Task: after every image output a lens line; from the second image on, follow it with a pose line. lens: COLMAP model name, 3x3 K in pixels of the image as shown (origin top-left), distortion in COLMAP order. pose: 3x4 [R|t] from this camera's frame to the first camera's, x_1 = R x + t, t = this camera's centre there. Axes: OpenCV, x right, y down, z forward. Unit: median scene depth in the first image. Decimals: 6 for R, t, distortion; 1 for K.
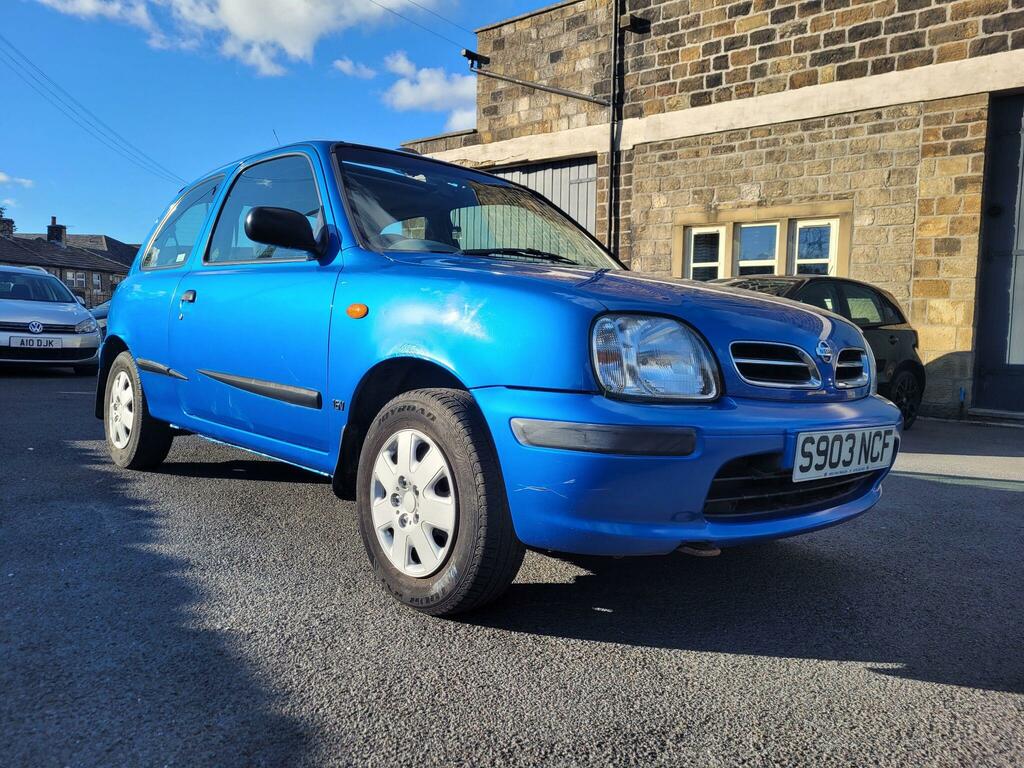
lens RADIAL K [[791.6, 0, 504.8], [0, 791.6, 381.1], [0, 0, 1]] dist [0.042125, -0.047222]
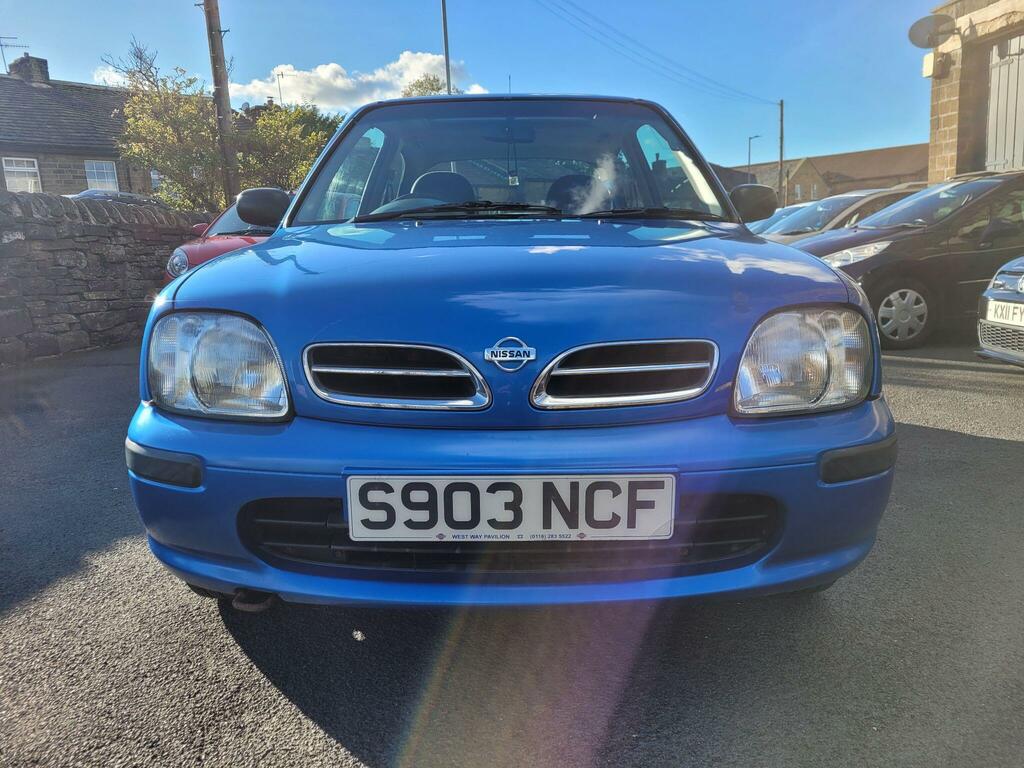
lens RADIAL K [[783.8, 0, 513.1], [0, 783.8, 383.1], [0, 0, 1]] dist [0.038820, -0.029476]
pose [[0.742504, 0.065545, -0.666627, 0.190063], [0.007257, 0.994355, 0.105851, -0.018577], [0.669802, -0.083433, 0.737838, 0.116058]]
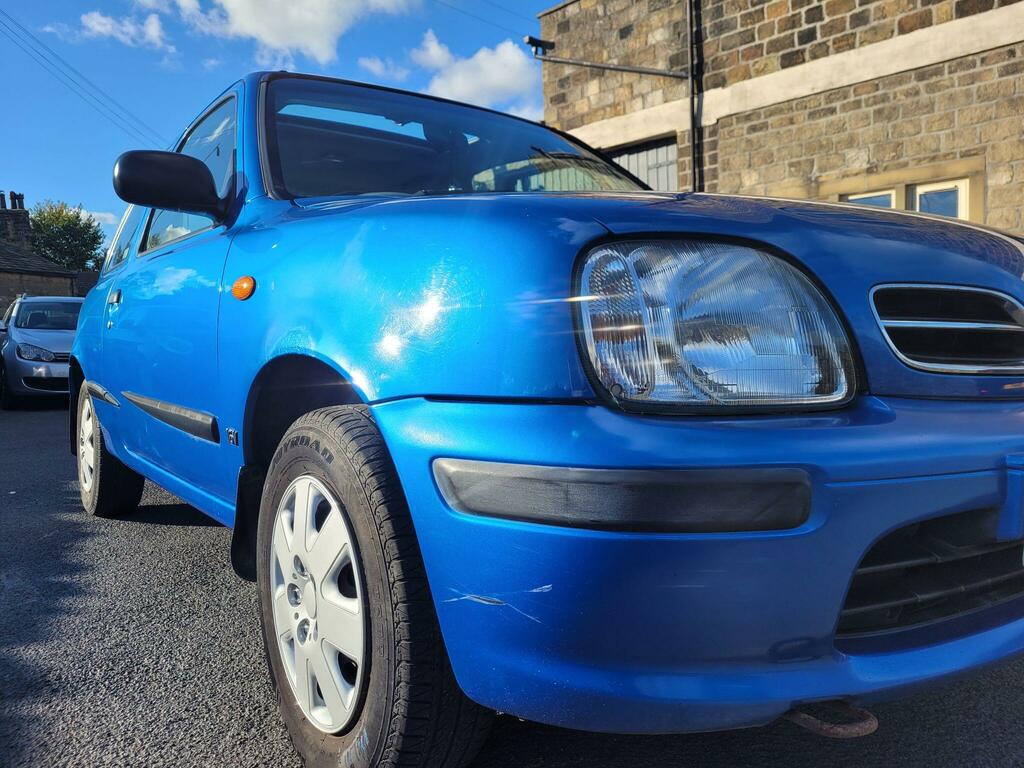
lens RADIAL K [[791.6, 0, 504.8], [0, 791.6, 381.1], [0, 0, 1]] dist [0.042125, -0.047222]
pose [[0.991350, -0.048275, -0.122043, 0.023026], [0.046670, 0.998783, -0.015977, 0.001427], [0.122666, 0.010143, 0.992396, 0.096209]]
